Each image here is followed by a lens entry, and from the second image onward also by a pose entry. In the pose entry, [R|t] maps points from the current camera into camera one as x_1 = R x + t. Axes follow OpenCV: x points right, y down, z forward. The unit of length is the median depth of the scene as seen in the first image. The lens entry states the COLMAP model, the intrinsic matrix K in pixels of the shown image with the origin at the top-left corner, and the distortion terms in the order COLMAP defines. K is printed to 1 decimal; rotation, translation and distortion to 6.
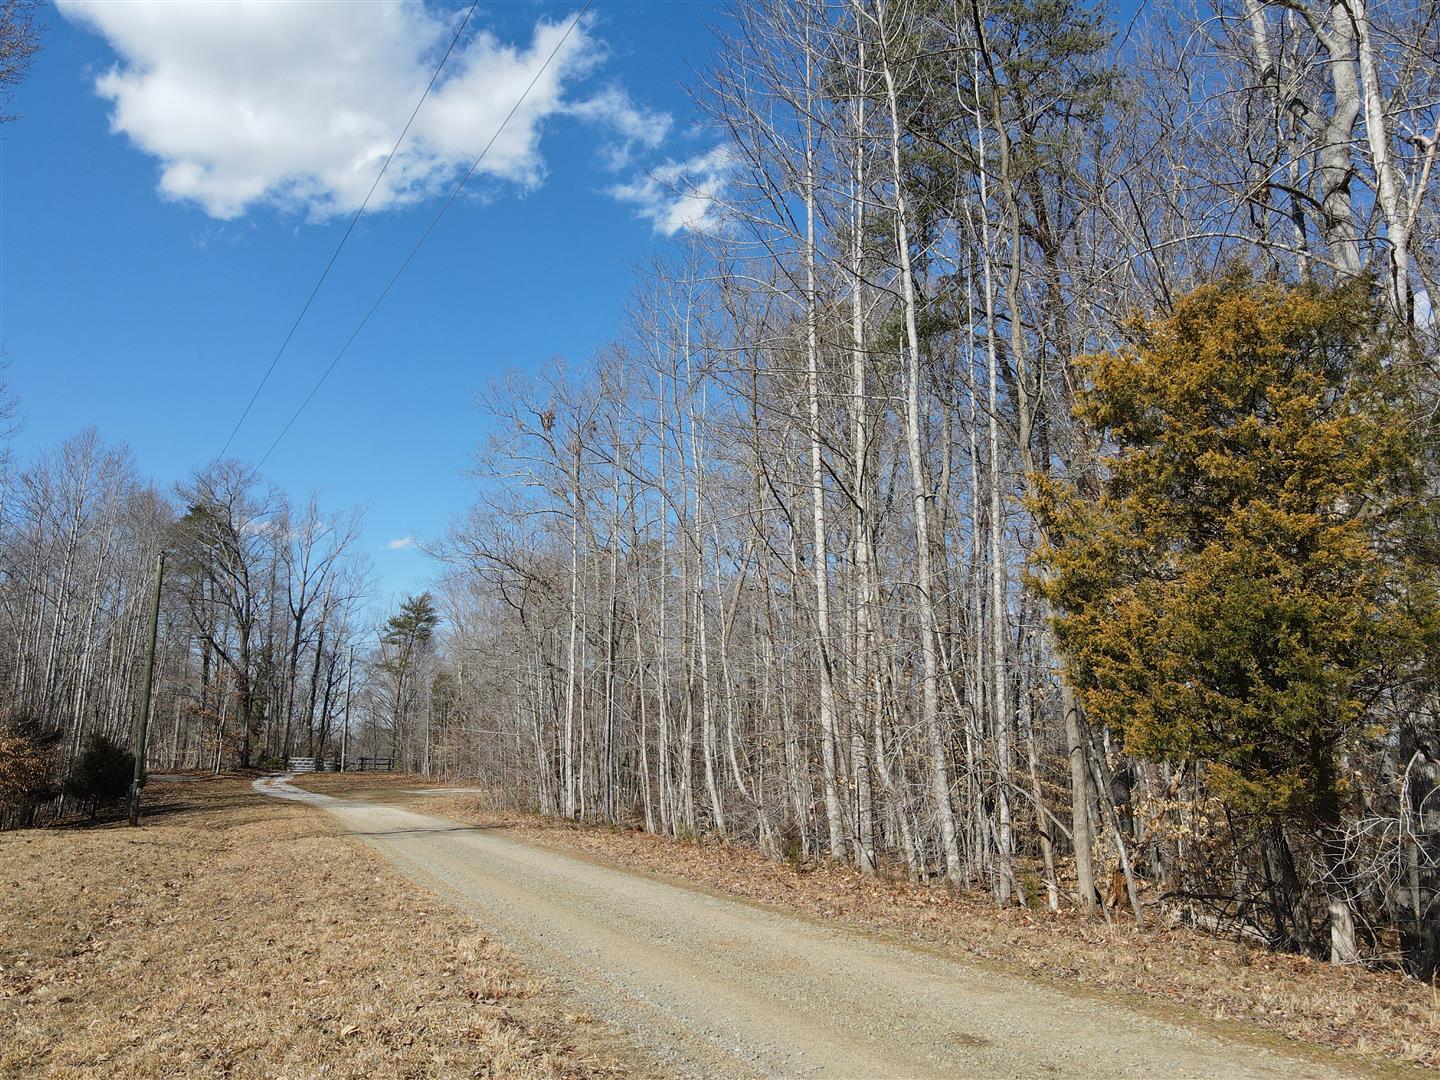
lens RADIAL K [[1051.3, 0, 720.0], [0, 1051.3, 540.0], [0, 0, 1]] dist [0.009068, 0.011256]
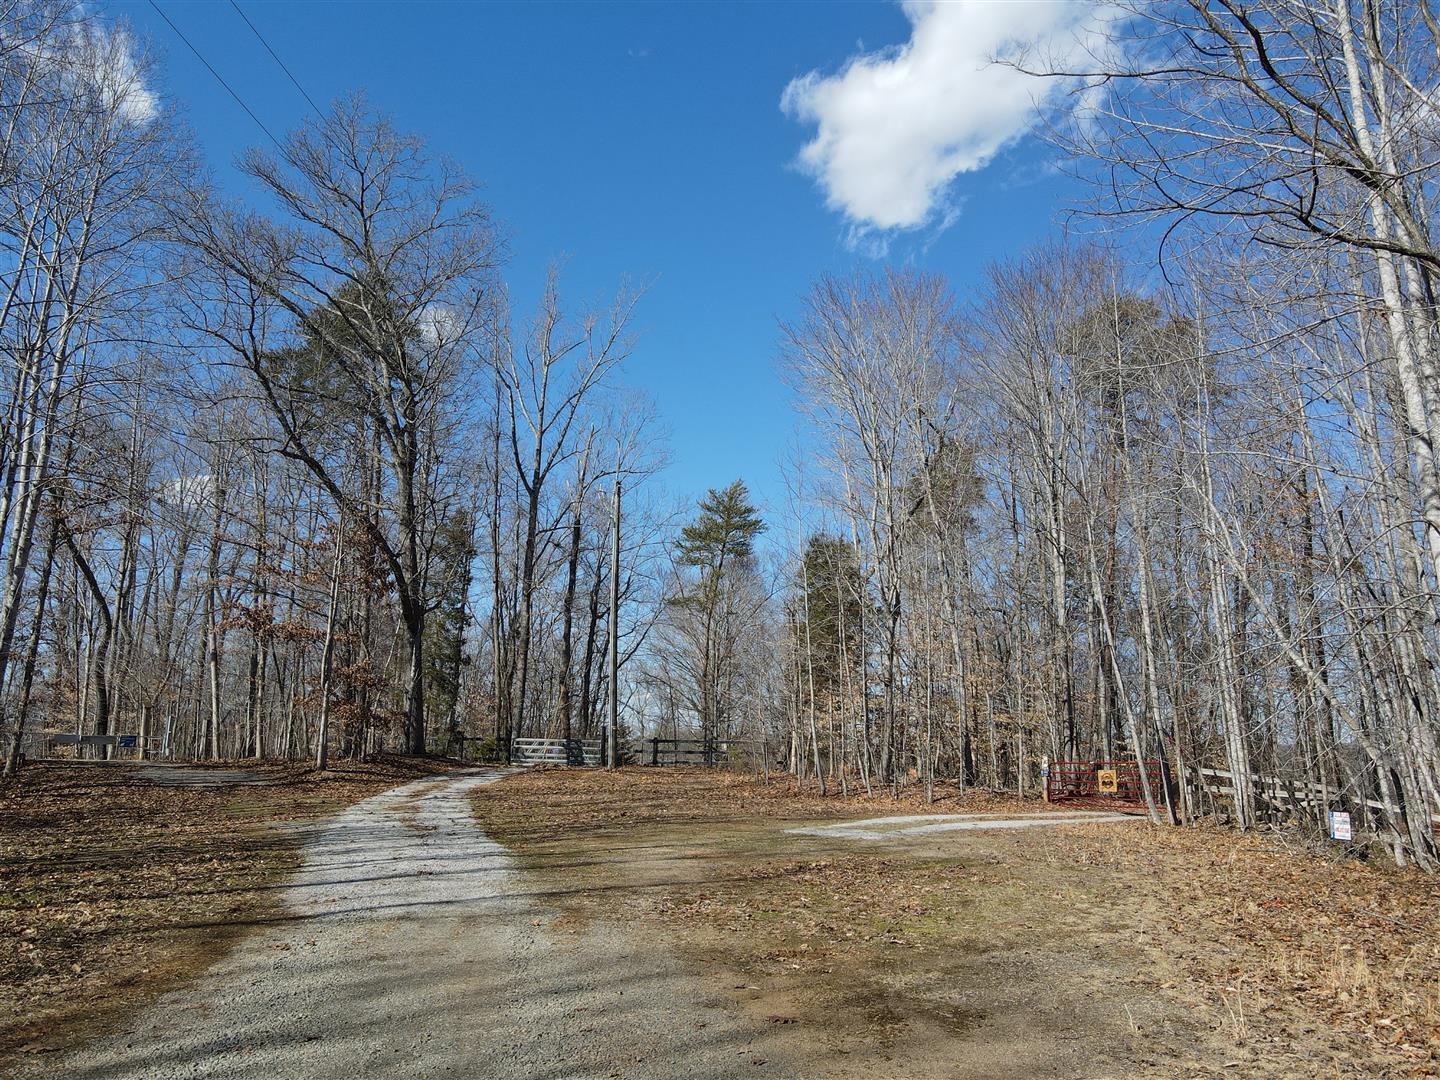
lens RADIAL K [[1051.3, 0, 720.0], [0, 1051.3, 540.0], [0, 0, 1]] dist [0.009068, 0.011256]
pose [[0.965813, -0.050218, -0.254328, -0.133632], [0.050478, 0.998710, -0.005508, 0.087589], [0.254277, -0.007518, 0.967102, 0.394952]]
